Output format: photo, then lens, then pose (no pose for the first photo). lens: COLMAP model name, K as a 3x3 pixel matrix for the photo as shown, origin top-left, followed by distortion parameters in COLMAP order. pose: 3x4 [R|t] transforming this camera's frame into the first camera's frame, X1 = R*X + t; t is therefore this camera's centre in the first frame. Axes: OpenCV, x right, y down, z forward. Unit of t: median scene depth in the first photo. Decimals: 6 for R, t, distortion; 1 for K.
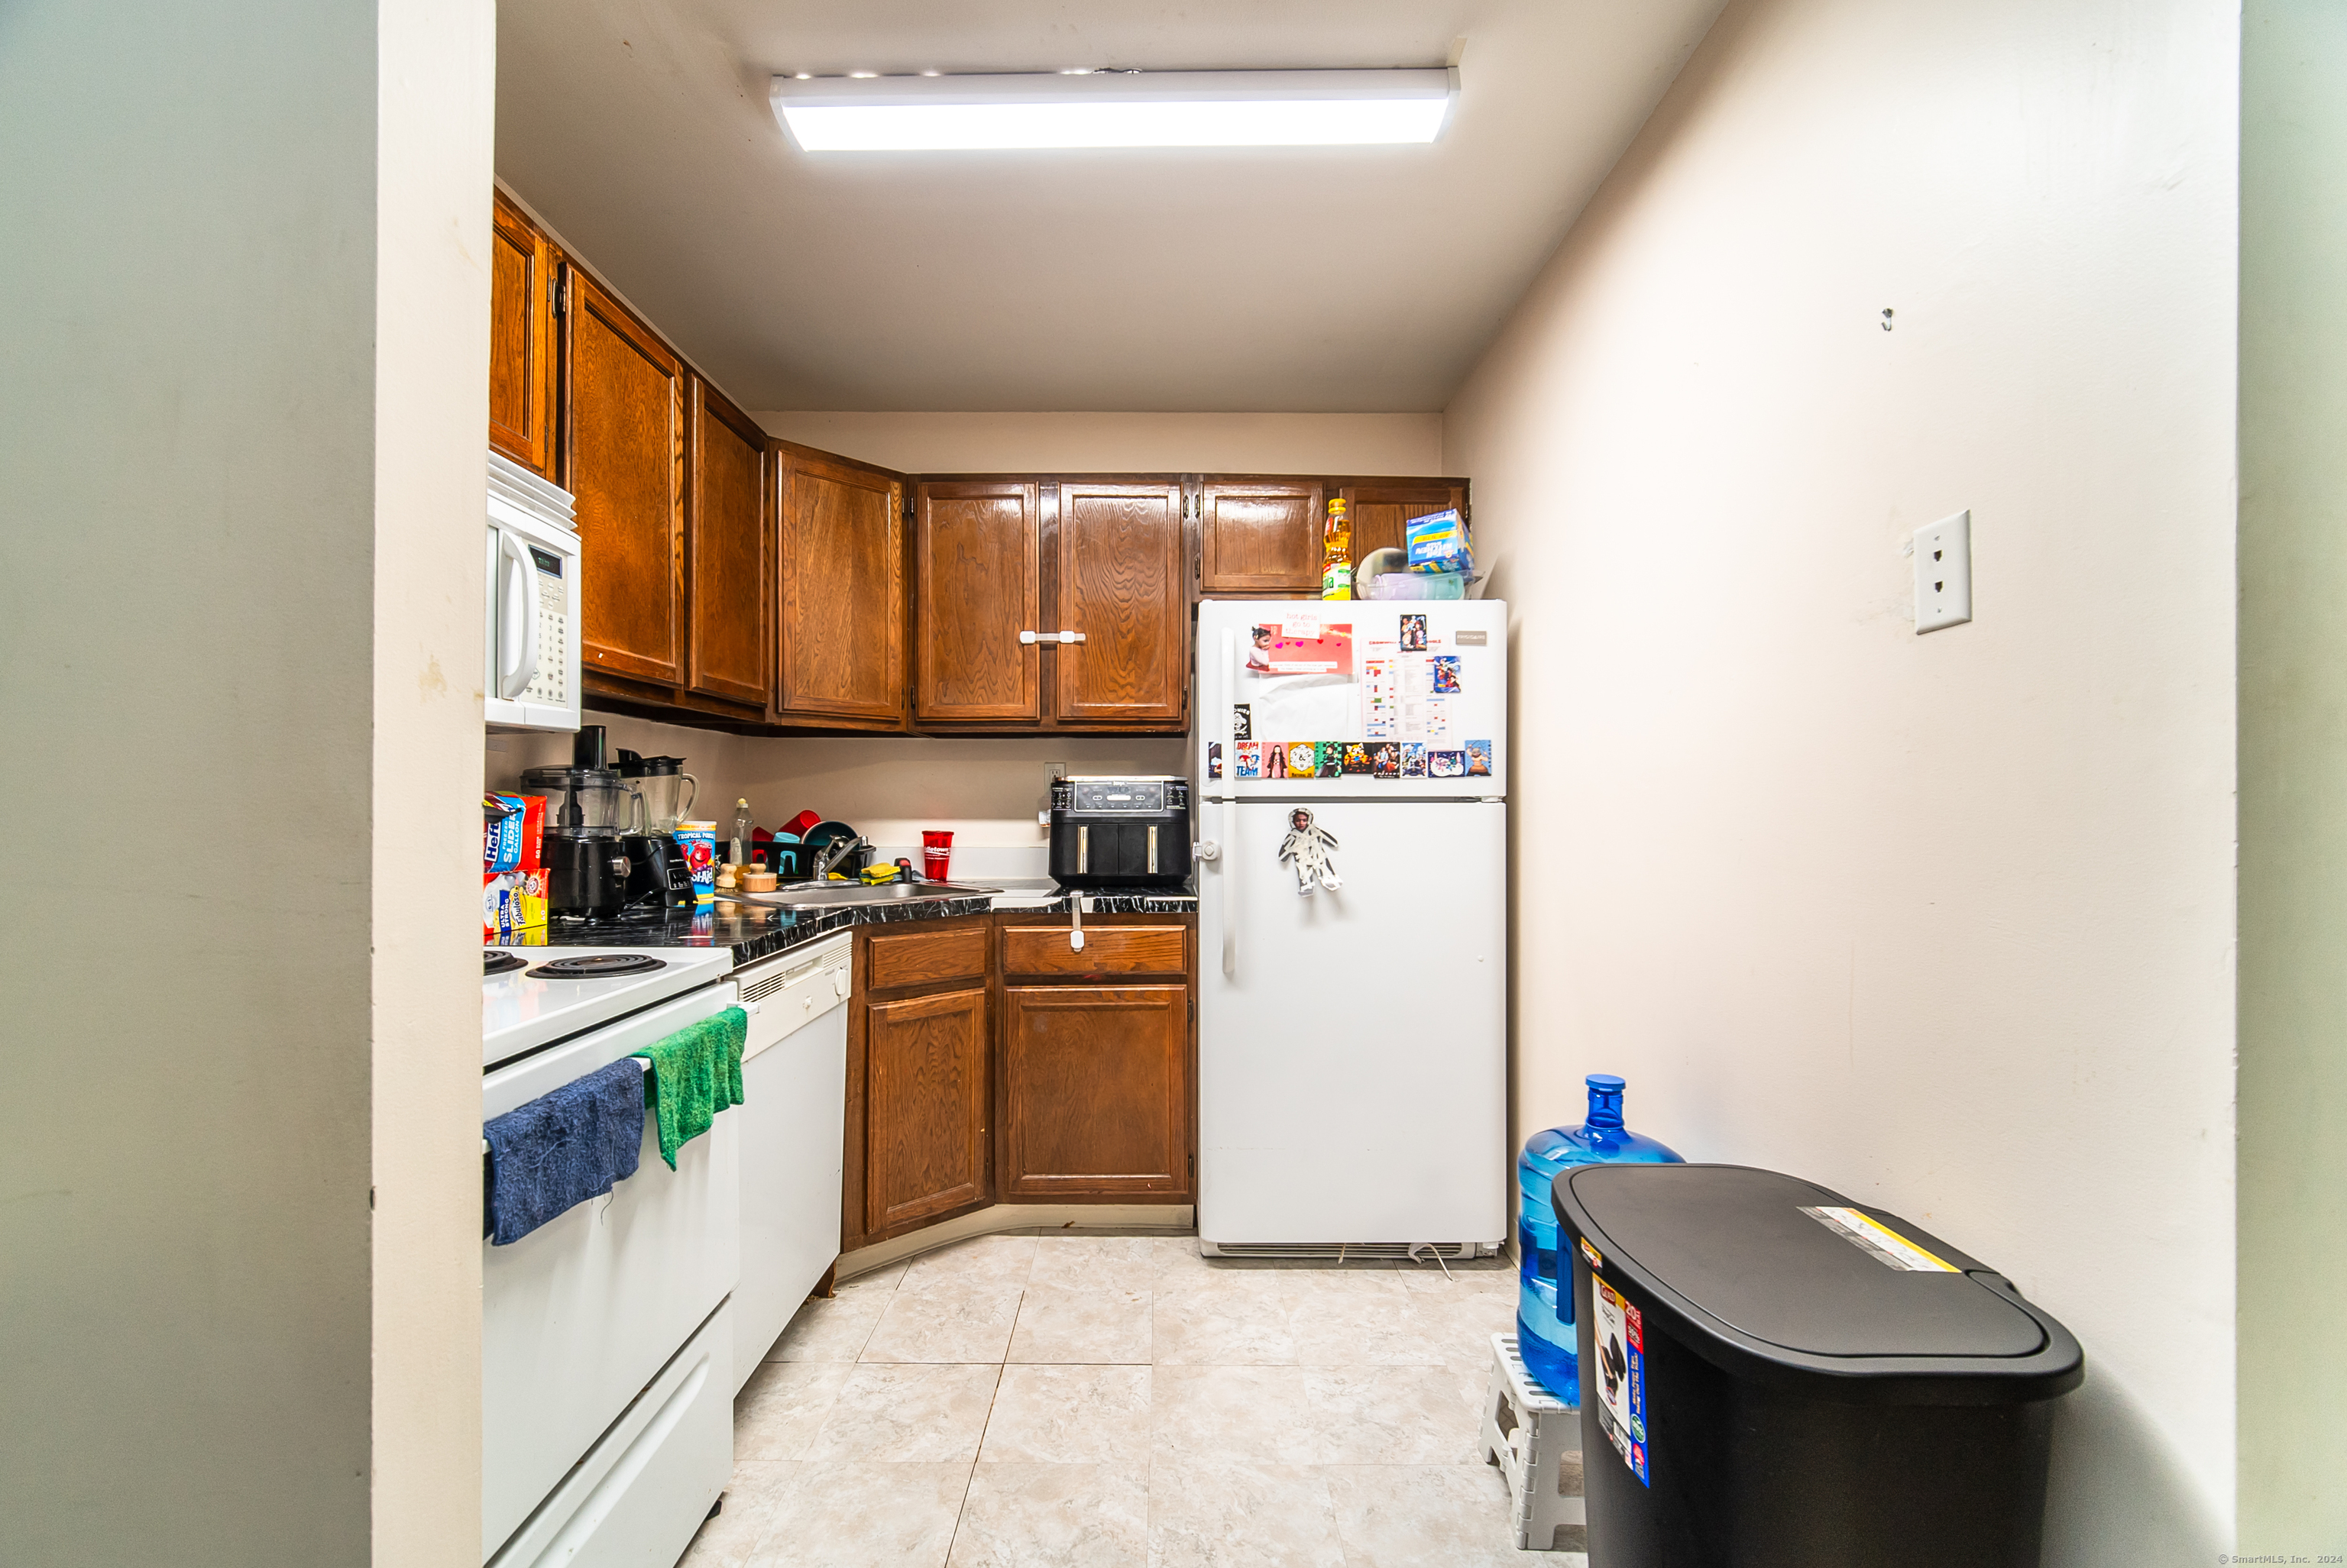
lens RADIAL K [[971.2, 0, 1174.4], [0, 971.2, 798.2], [0, 0, 1]] dist [-0.000125, -0.000093]
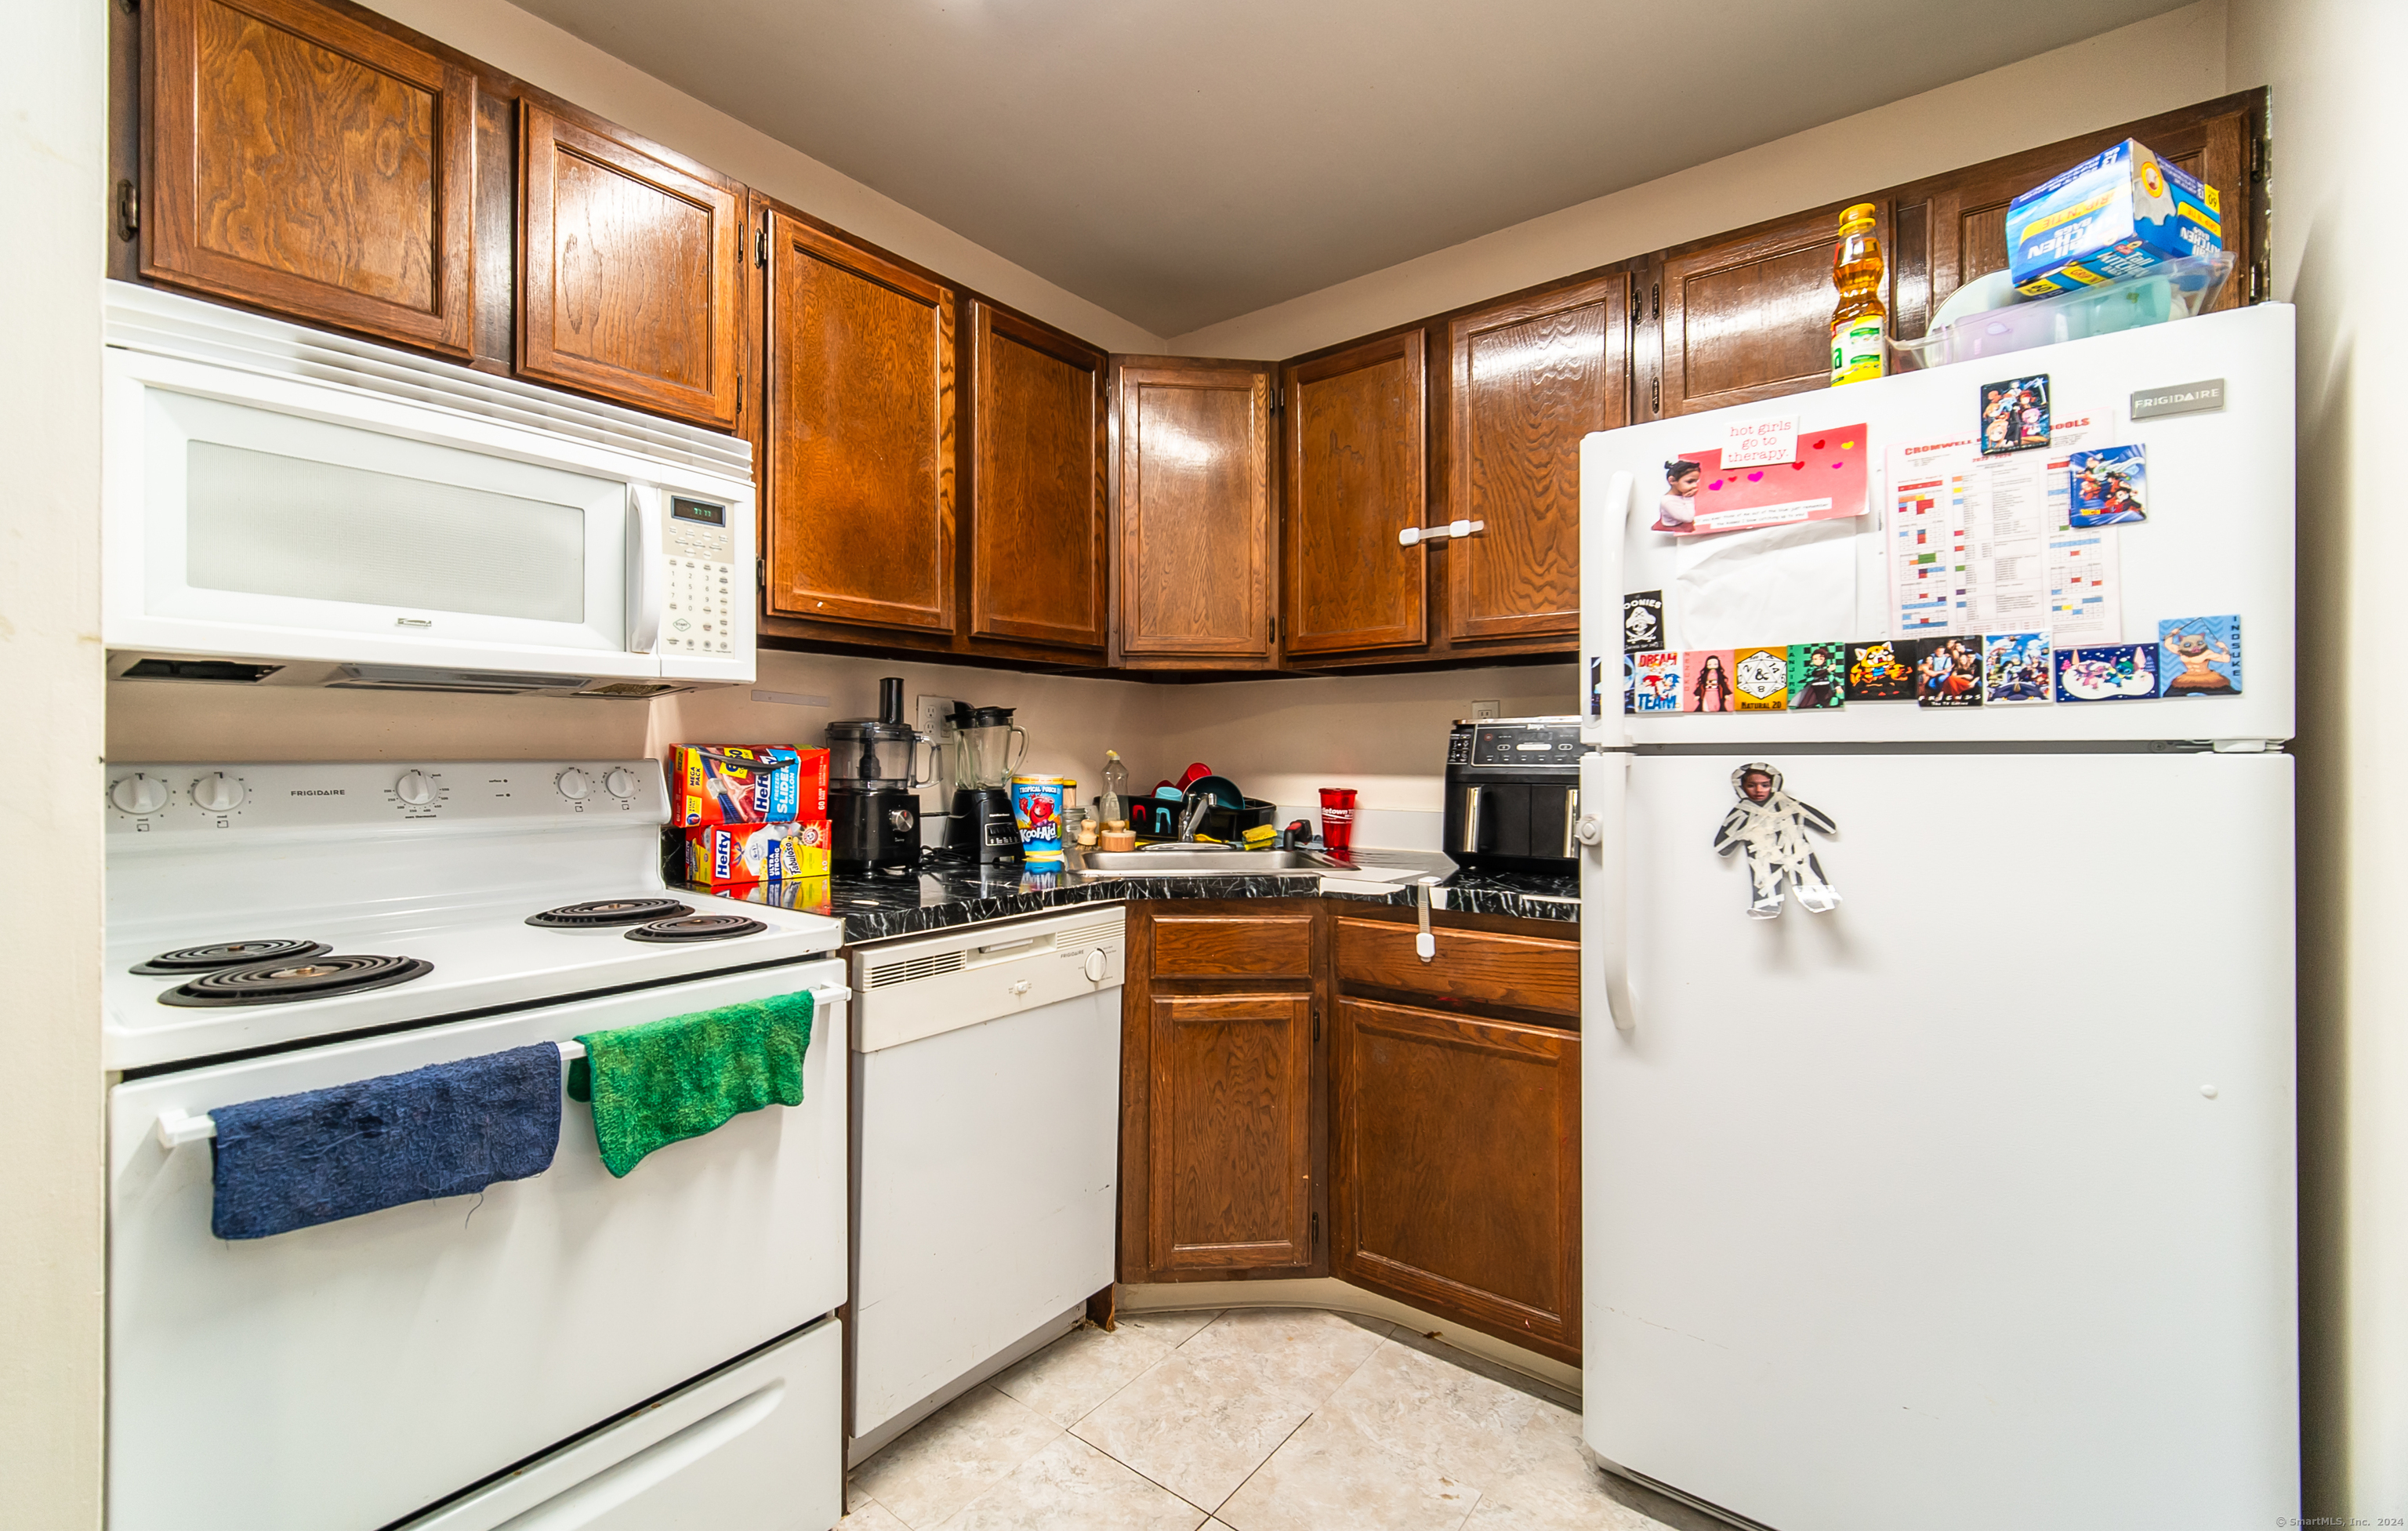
lens RADIAL K [[994.4, 0, 1196.1], [0, 994.4, 749.6], [0, 0, 1]] dist [-0.002603, -0.000069]
pose [[0.777397, -0.004140, -0.628997, 0.240333], [0.004498, 0.999989, -0.001023, 0.001203], [0.628994, -0.002034, 0.777407, 0.335863]]
